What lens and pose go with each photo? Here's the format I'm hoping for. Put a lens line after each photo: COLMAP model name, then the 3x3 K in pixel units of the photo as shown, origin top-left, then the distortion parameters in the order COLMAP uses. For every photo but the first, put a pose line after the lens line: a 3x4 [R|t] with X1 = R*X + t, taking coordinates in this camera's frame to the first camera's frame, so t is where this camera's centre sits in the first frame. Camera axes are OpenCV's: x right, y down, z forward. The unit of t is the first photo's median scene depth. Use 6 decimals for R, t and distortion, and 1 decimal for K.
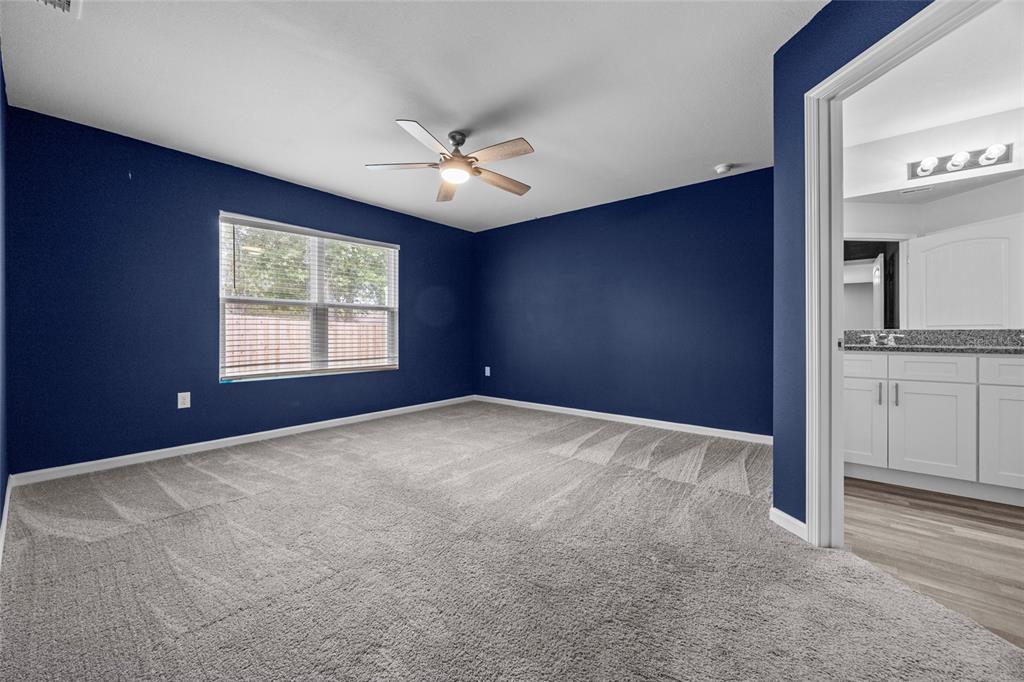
lens RADIAL K [[398.1, 0, 510.7], [0, 398.1, 337.8], [0, 0, 1]] dist [0.000213, -0.000063]
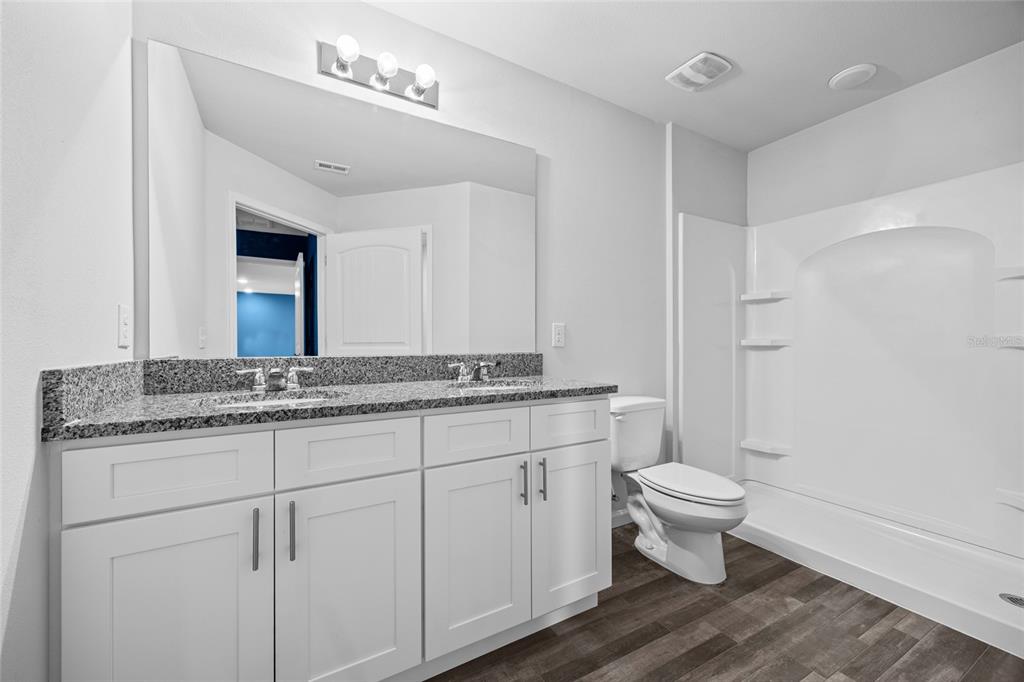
lens RADIAL K [[398.1, 0, 510.7], [0, 398.1, 337.8], [0, 0, 1]] dist [0.000213, -0.000063]
pose [[0.354613, 0.010705, 0.934952, 0.617889], [0.014329, 0.999755, -0.016881, -0.035065], [-0.934903, 0.019383, 0.354372, 0.598305]]
